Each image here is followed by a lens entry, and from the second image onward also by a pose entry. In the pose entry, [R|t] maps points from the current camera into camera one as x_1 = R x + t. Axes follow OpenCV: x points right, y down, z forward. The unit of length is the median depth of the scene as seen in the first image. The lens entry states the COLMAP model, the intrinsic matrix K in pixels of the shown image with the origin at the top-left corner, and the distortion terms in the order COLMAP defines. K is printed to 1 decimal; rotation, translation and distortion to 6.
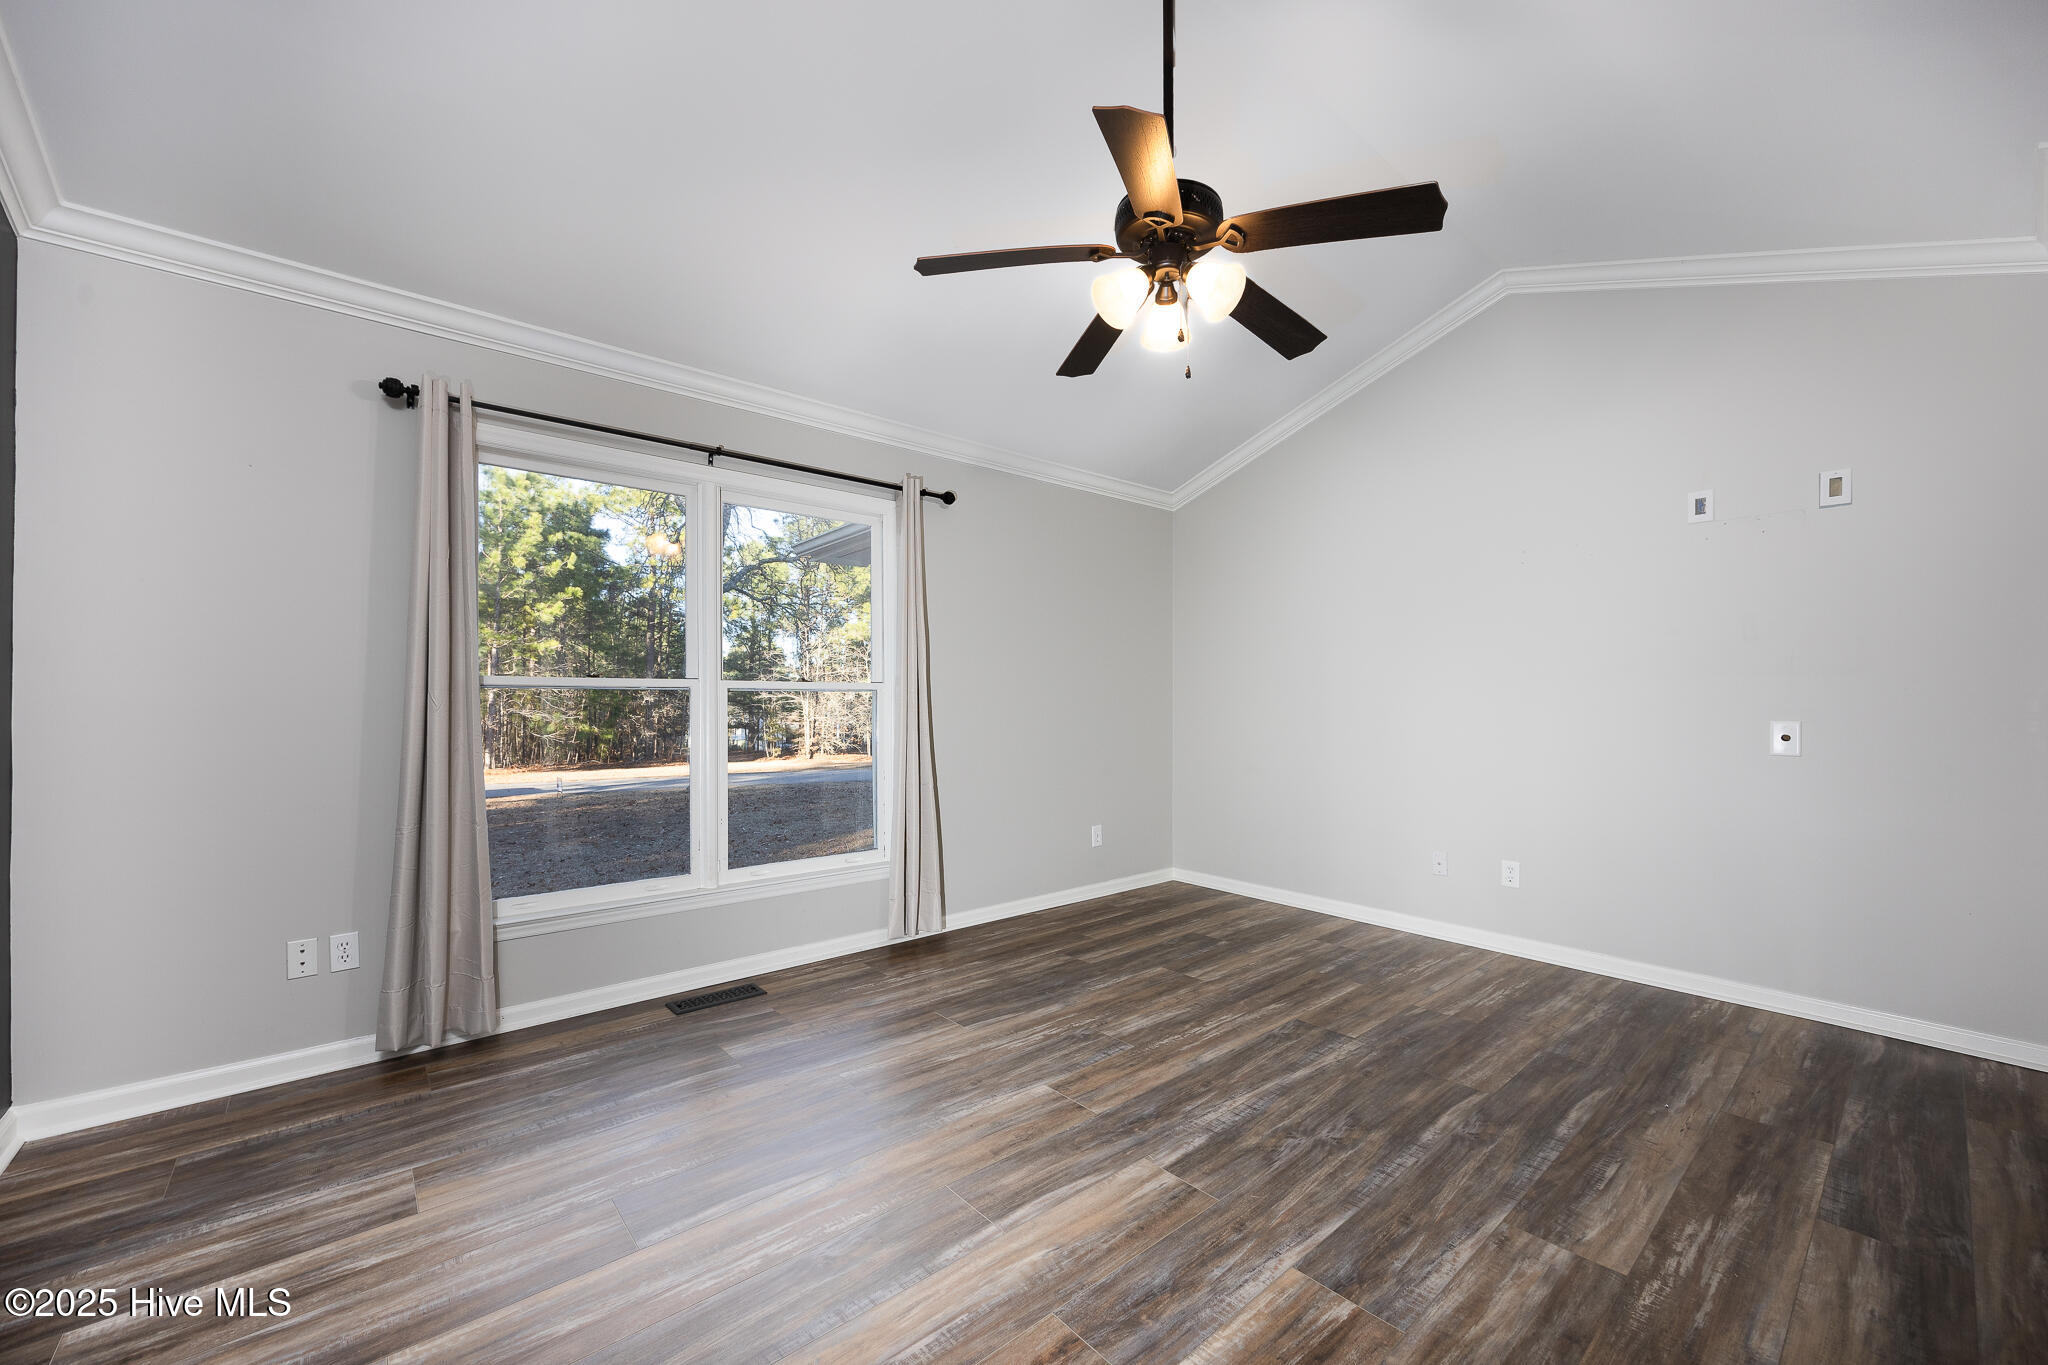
lens RADIAL K [[807.7, 0, 1034.3], [0, 807.7, 696.9], [0, 0, 1]] dist [-0.009595, 0.000586]
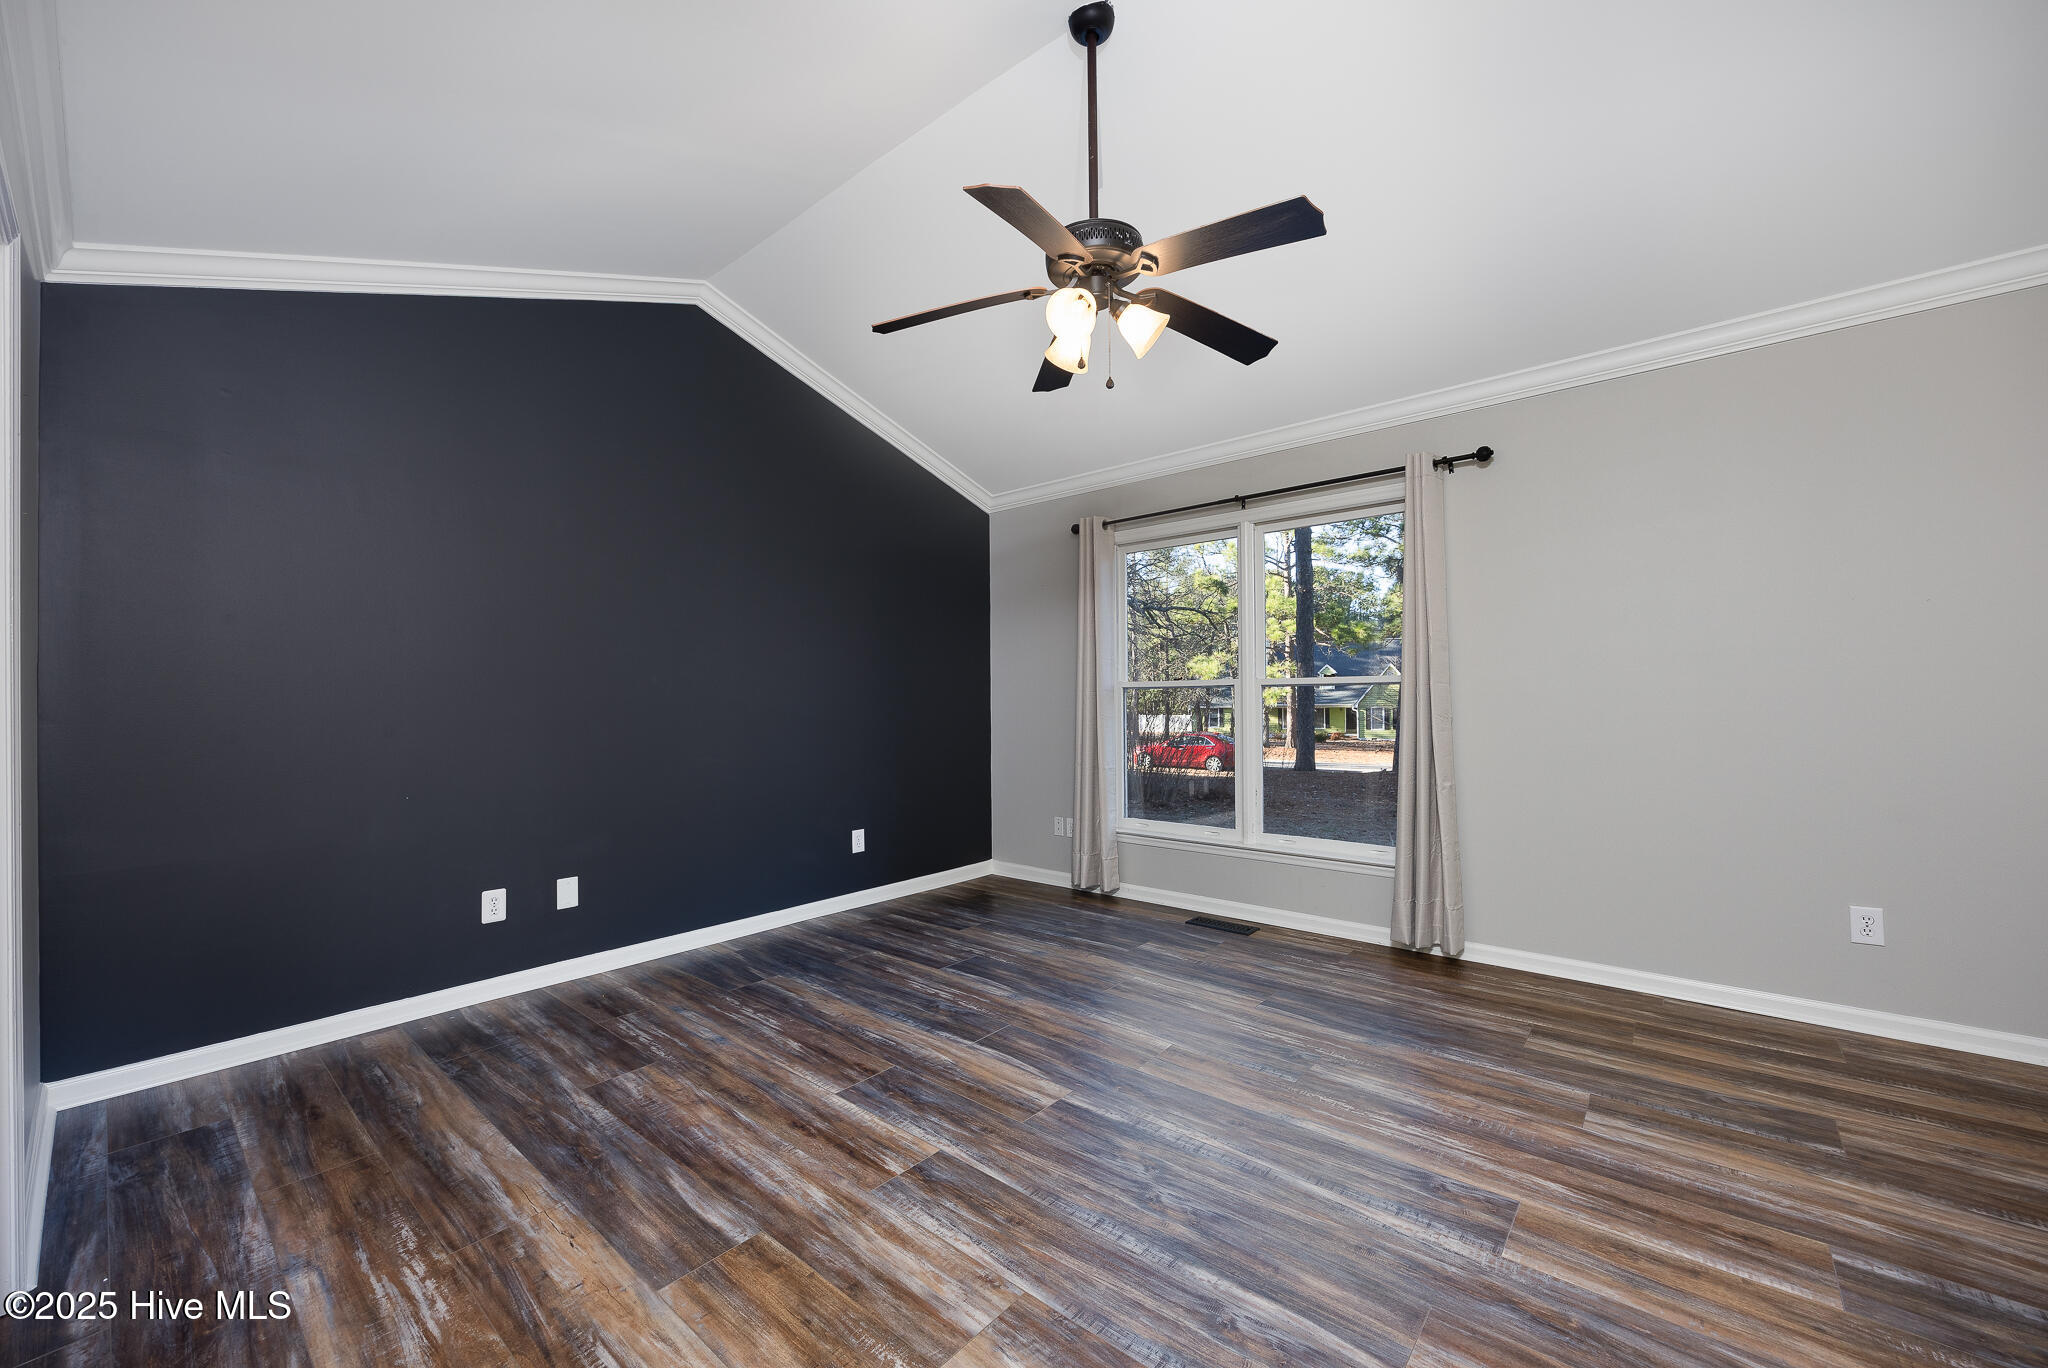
lens RADIAL K [[807.7, 0, 1031.9], [0, 807.7, 686.3], [0, 0, 1]] dist [-0.009595, 0.000586]
pose [[0.141650, -0.013557, -0.989824, 0.921296], [0.015193, 0.999818, -0.011520, 0.000342], [0.989800, -0.013406, 0.141830, 0.559727]]
